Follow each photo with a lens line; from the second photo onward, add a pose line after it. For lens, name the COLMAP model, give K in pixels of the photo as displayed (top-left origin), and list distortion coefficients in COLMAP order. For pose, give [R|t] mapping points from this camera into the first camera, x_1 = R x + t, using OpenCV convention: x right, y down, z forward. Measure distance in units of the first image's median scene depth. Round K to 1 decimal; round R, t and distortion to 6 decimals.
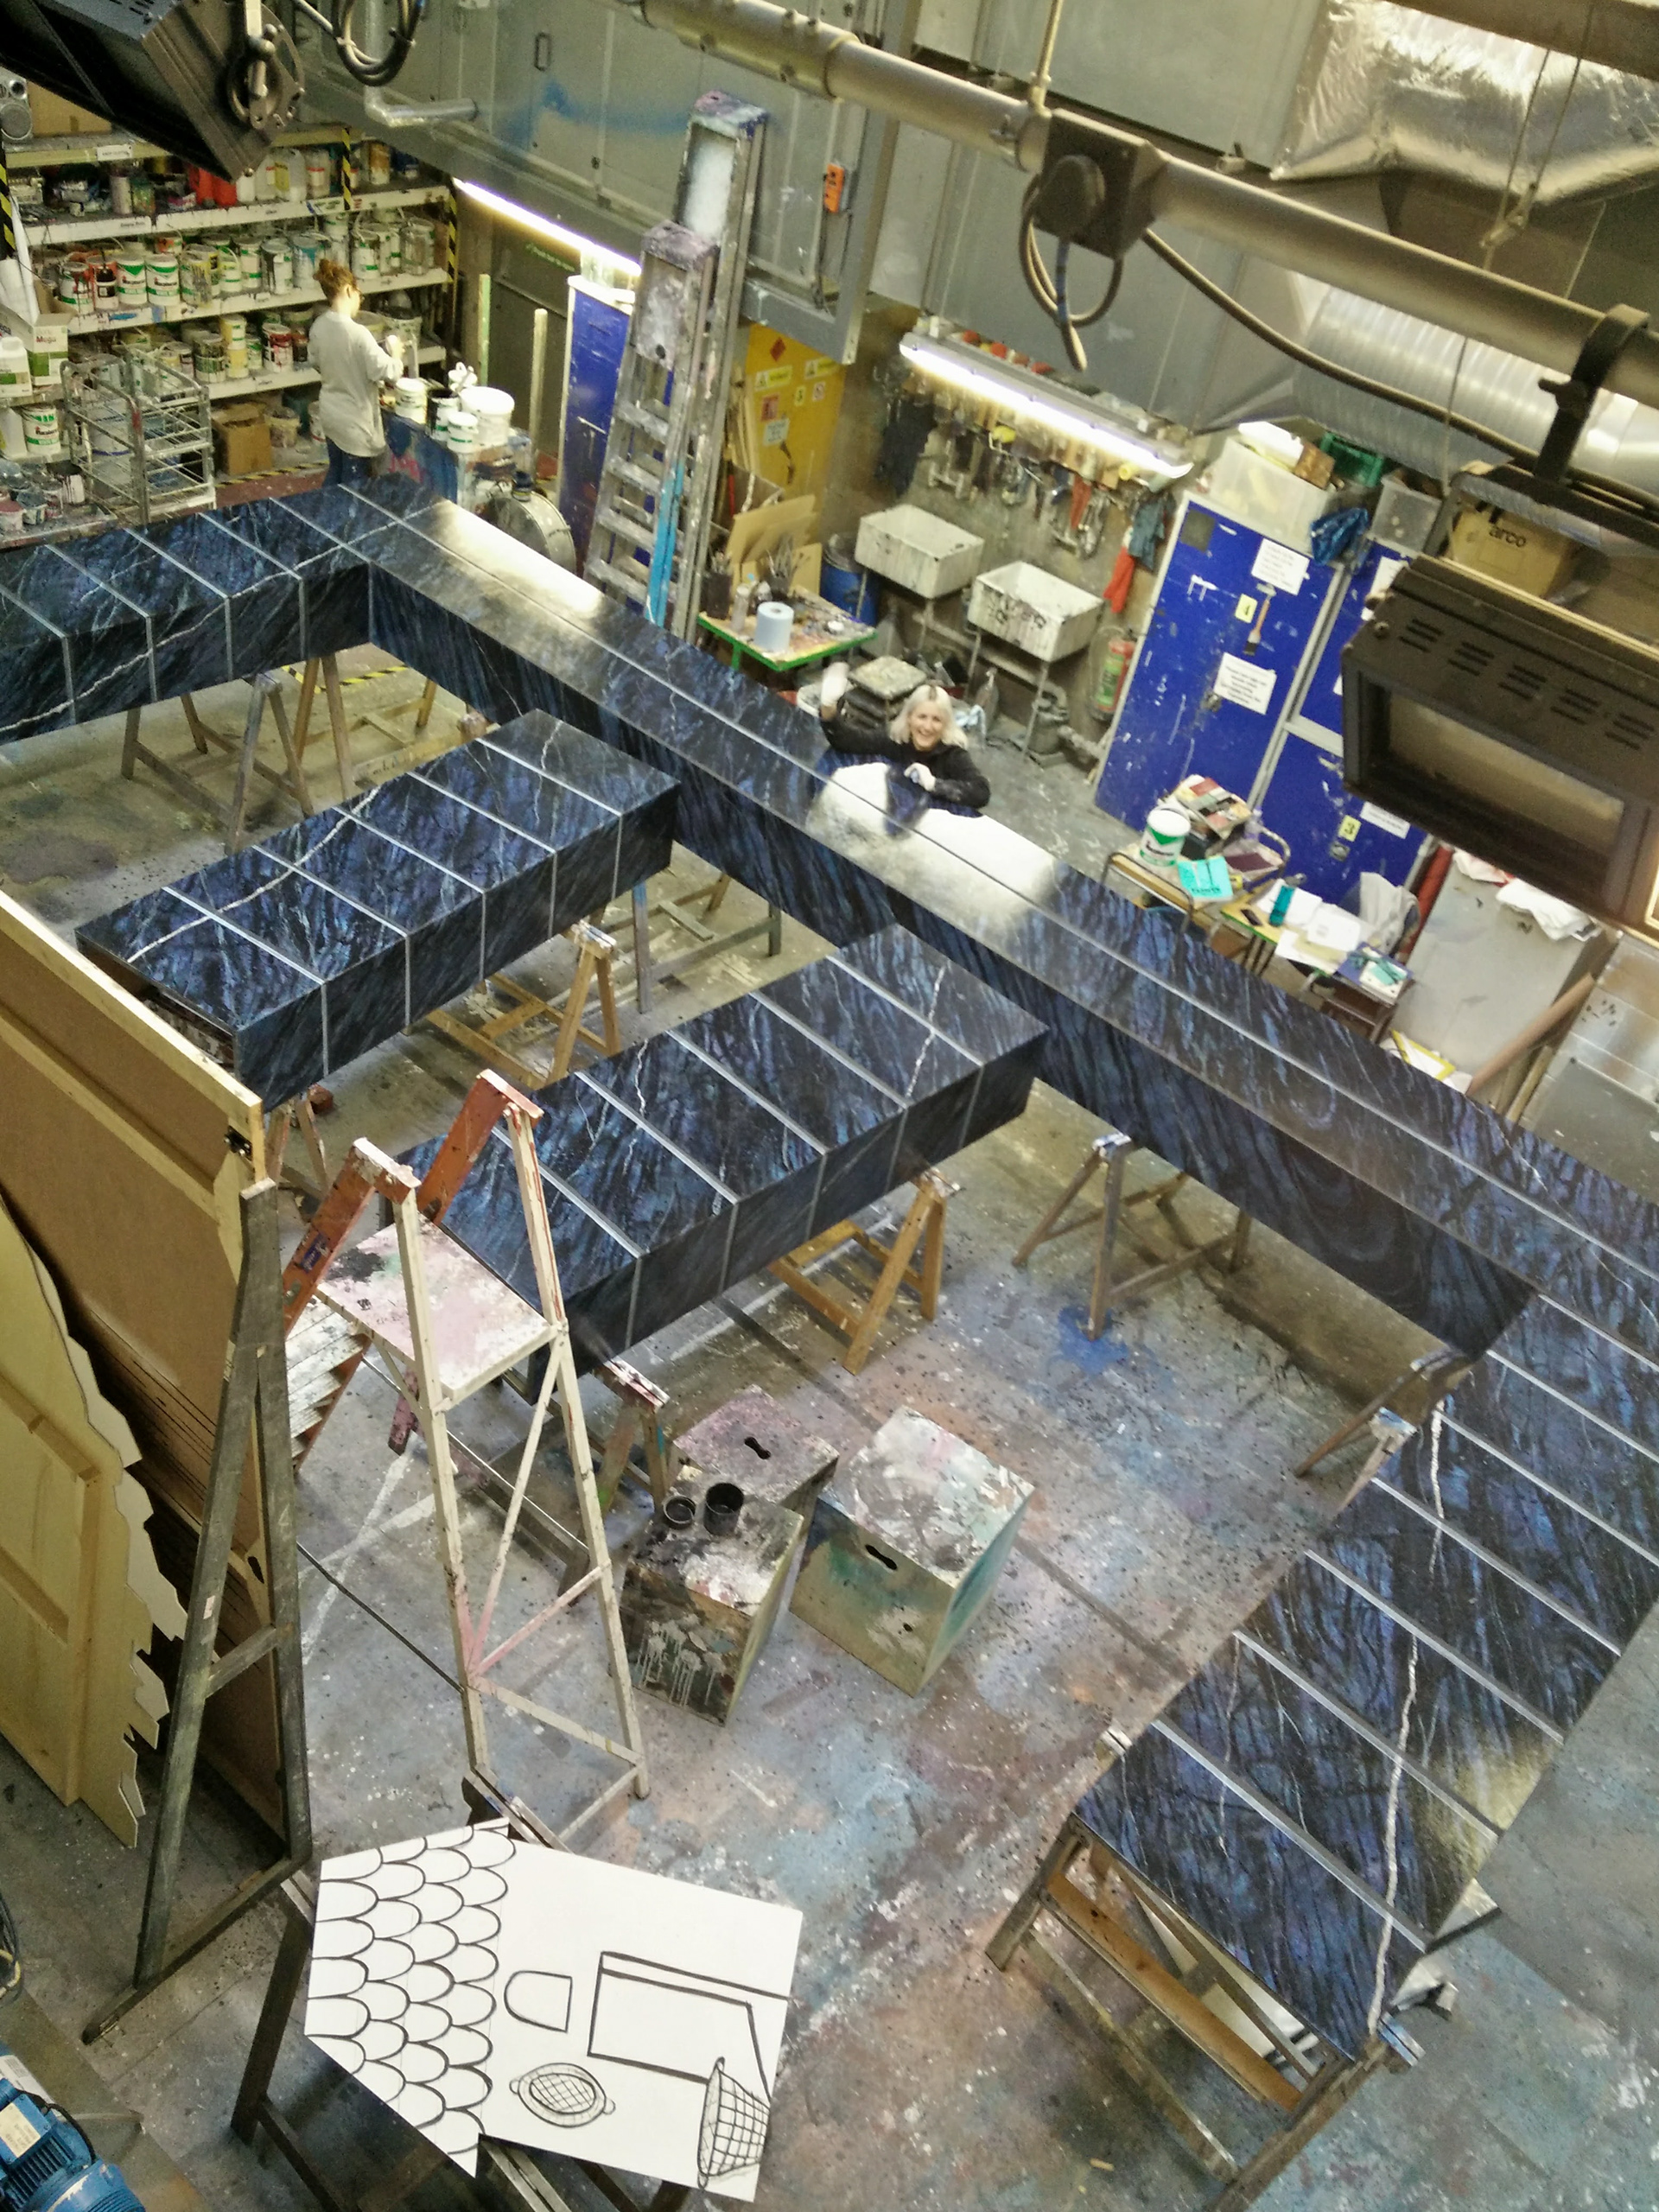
lens RADIAL K [[1916.8, 0, 948.4], [0, 1916.8, 1268.9], [0, 0, 1]] dist [0.065235, -0.012447]
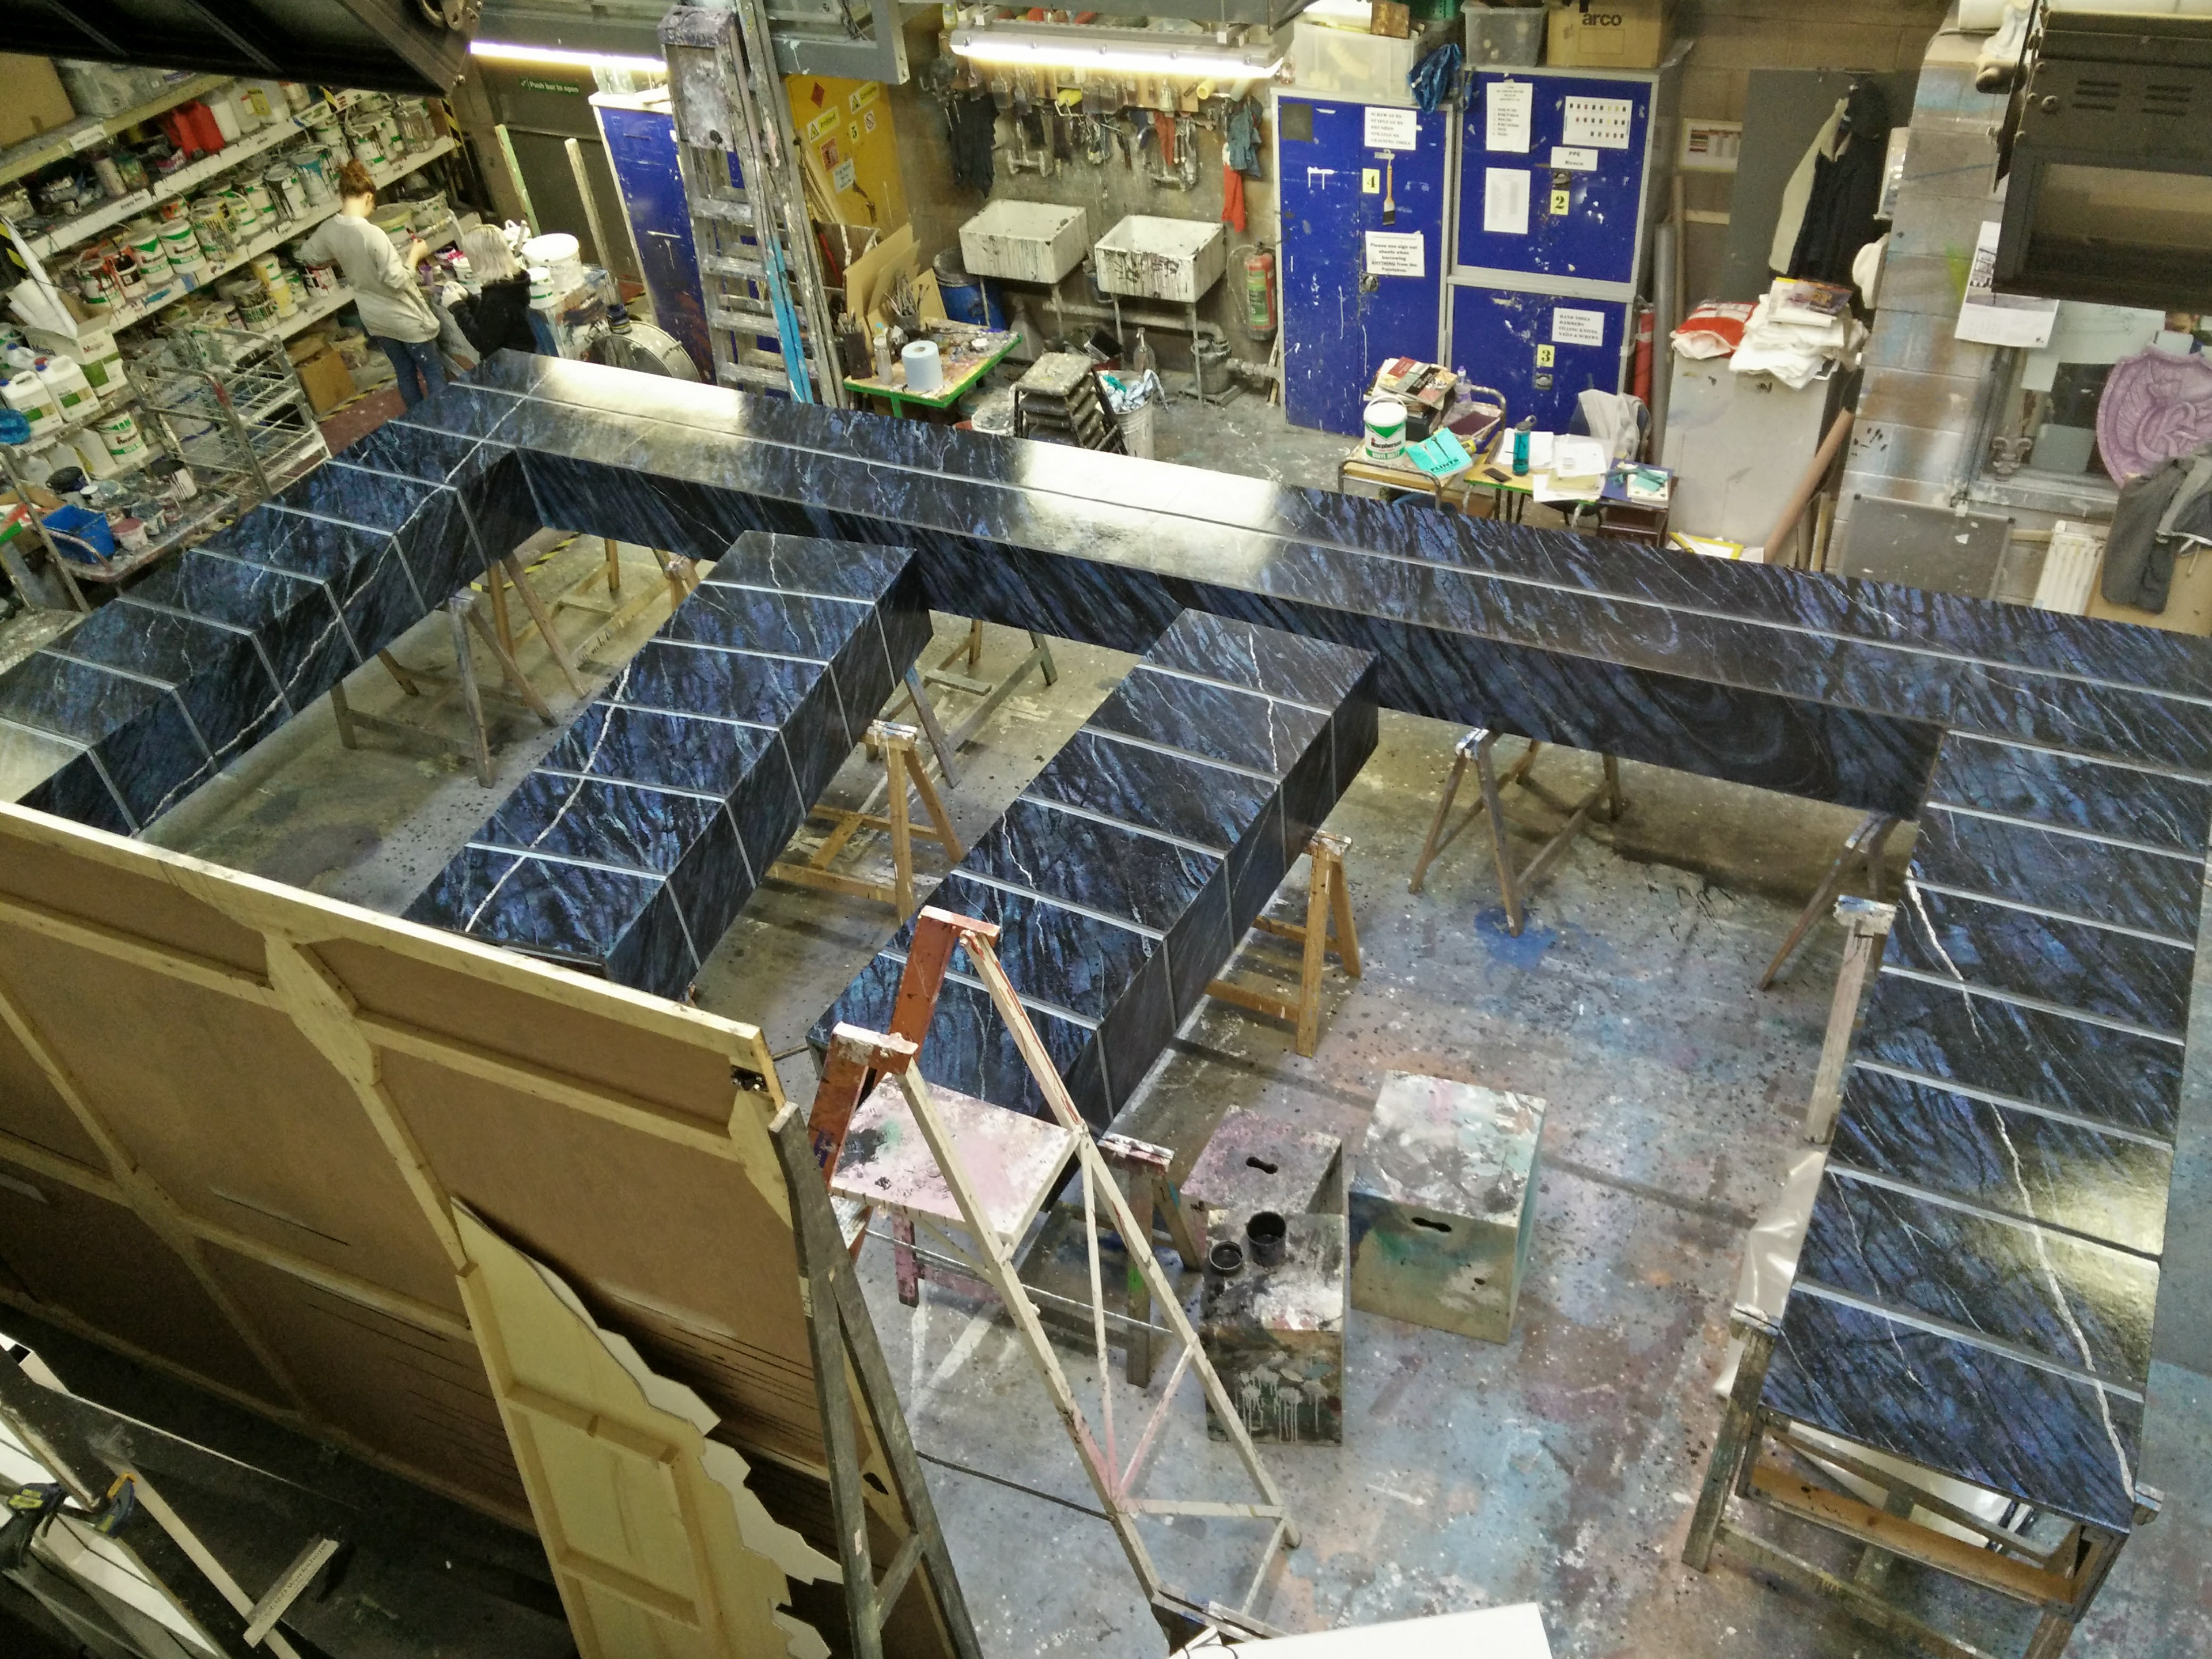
lens RADIAL K [[1833.6, 0, 1182.5], [0, 1833.6, 923.9], [0, 0, 1]] dist [0.065165, -0.040294]
pose [[0.931619, -0.359793, 0.051338, -0.122846], [0.358530, 0.932959, 0.032305, -0.056864], [-0.059519, -0.011690, 0.998159, 0.067088]]
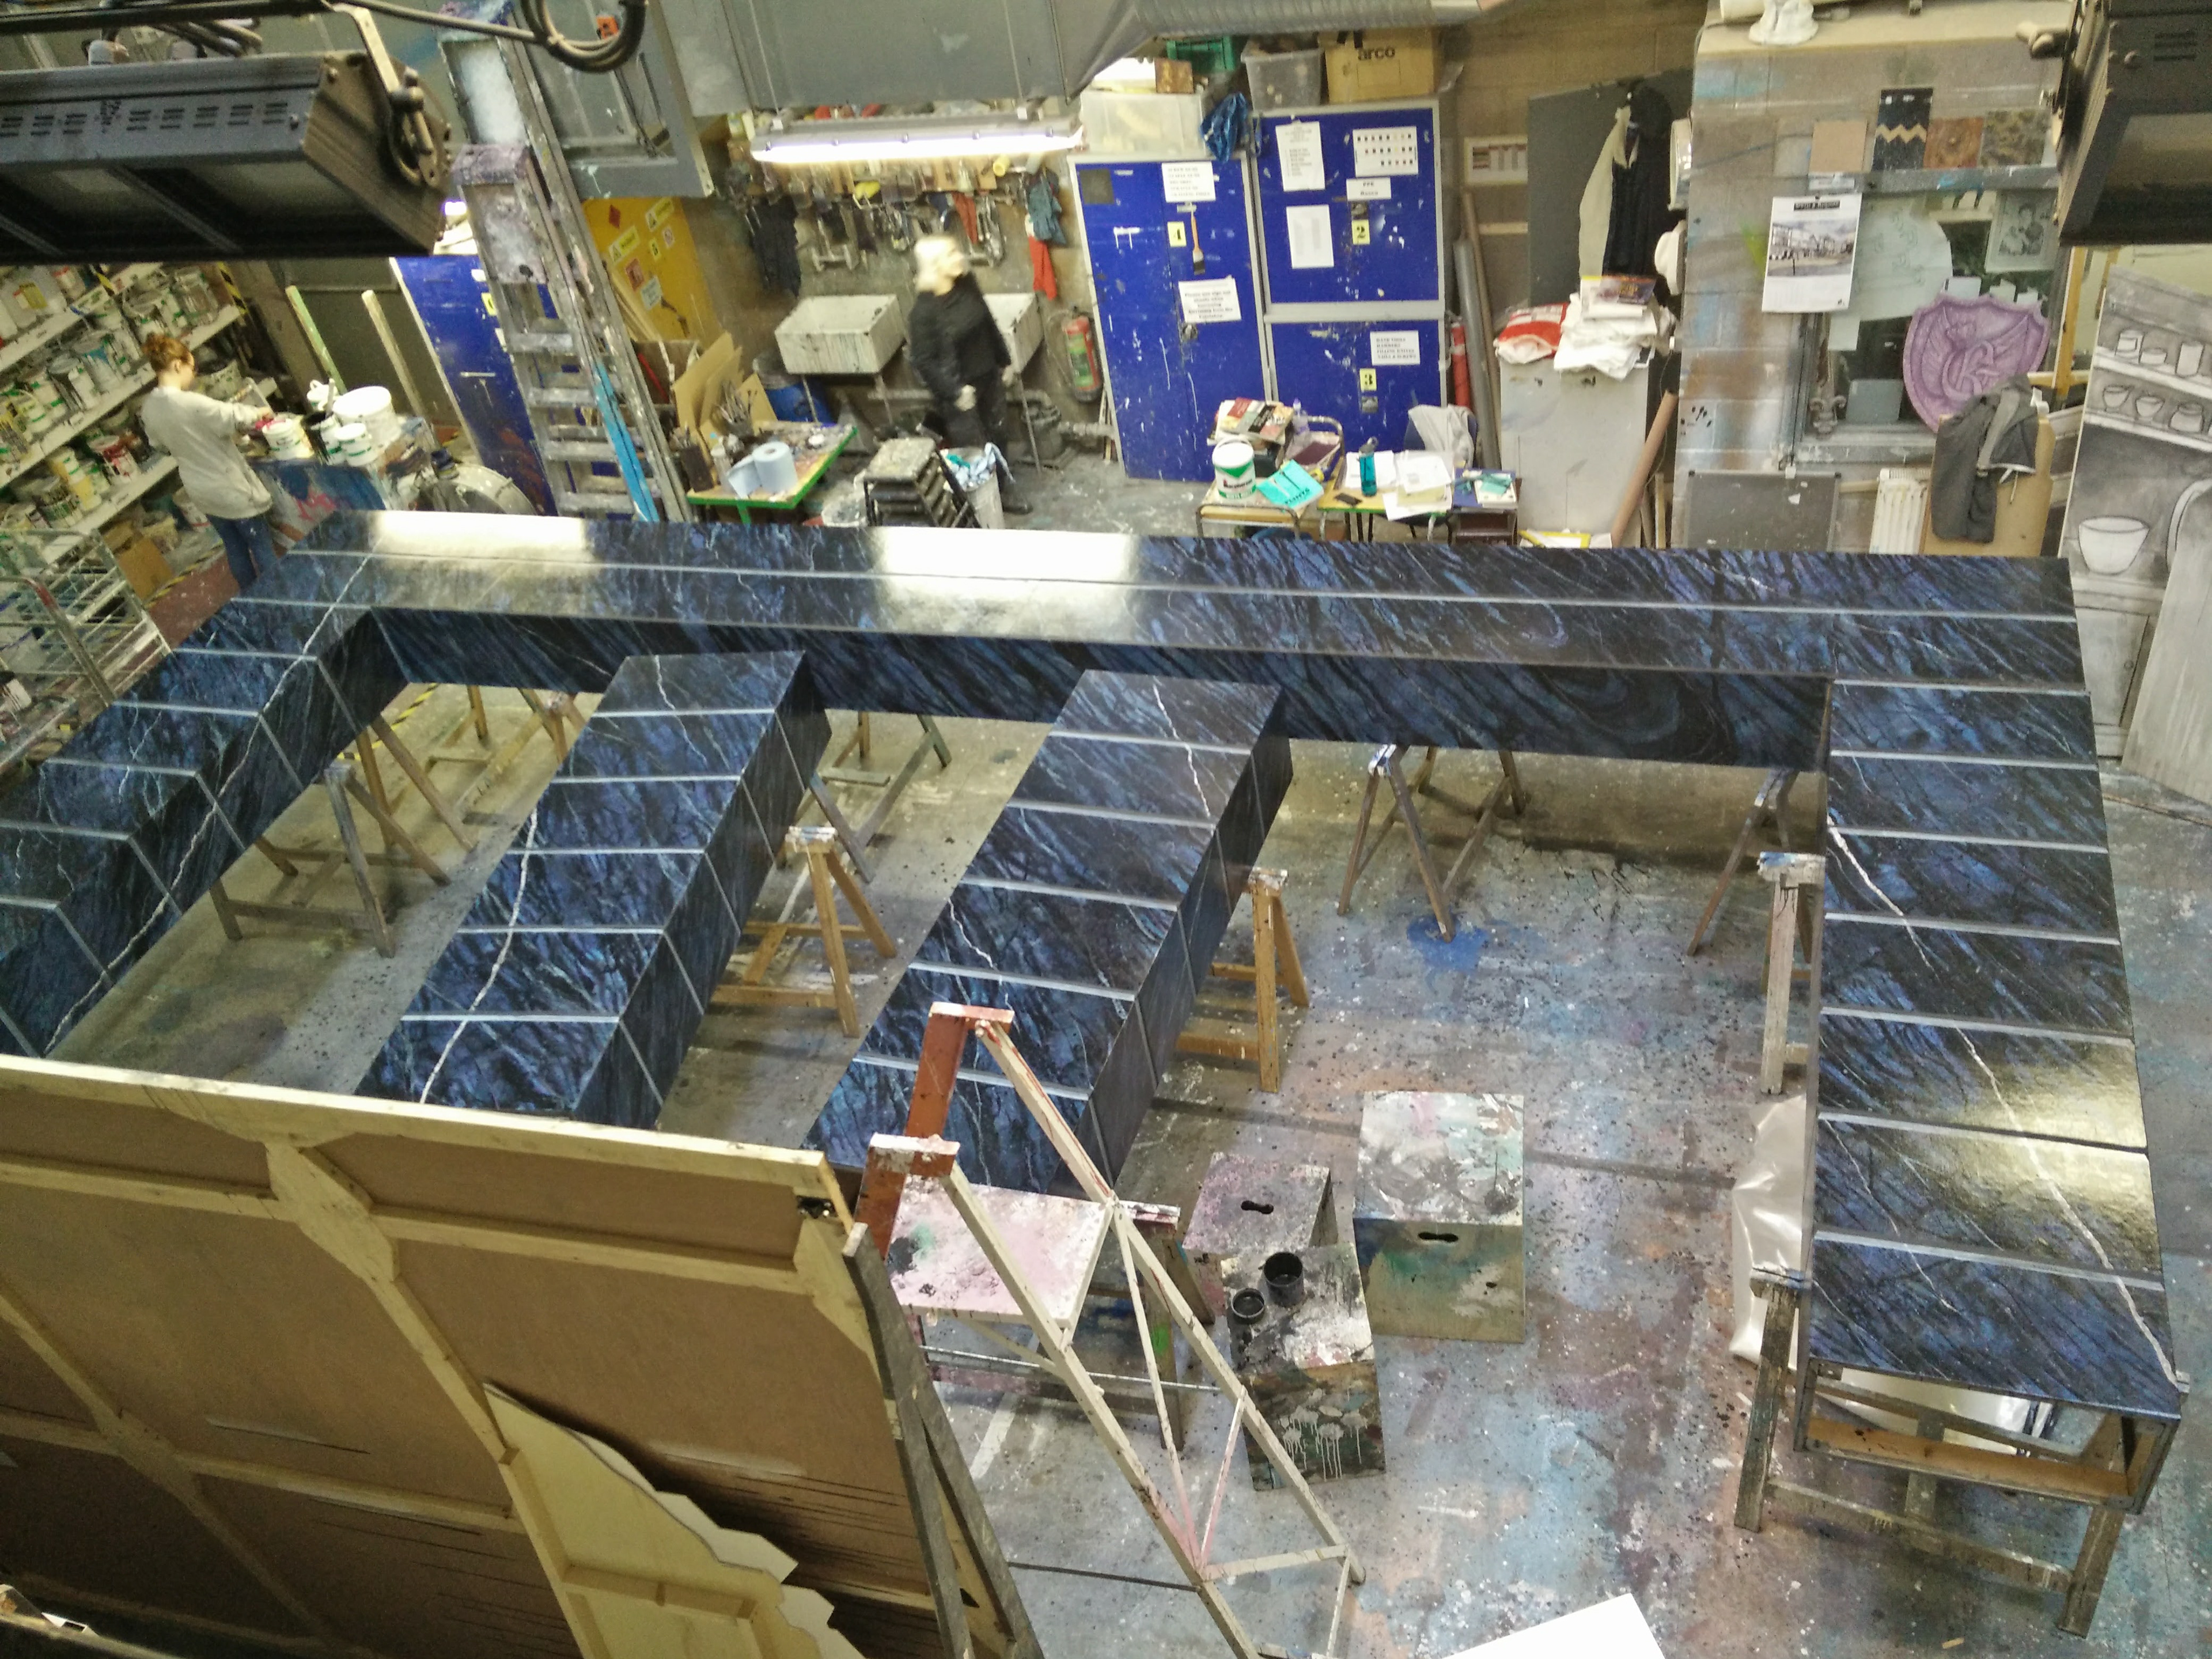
lens RADIAL K [[1810.0, 0, 1104.4], [0, 1810.0, 917.0], [0, 0, 1]] dist [0.080241, -0.077174]
pose [[0.855344, -0.498250, 0.141891, -0.194758], [0.497775, 0.866318, 0.041395, -0.096420], [-0.143548, 0.035223, 0.989016, 0.086064]]
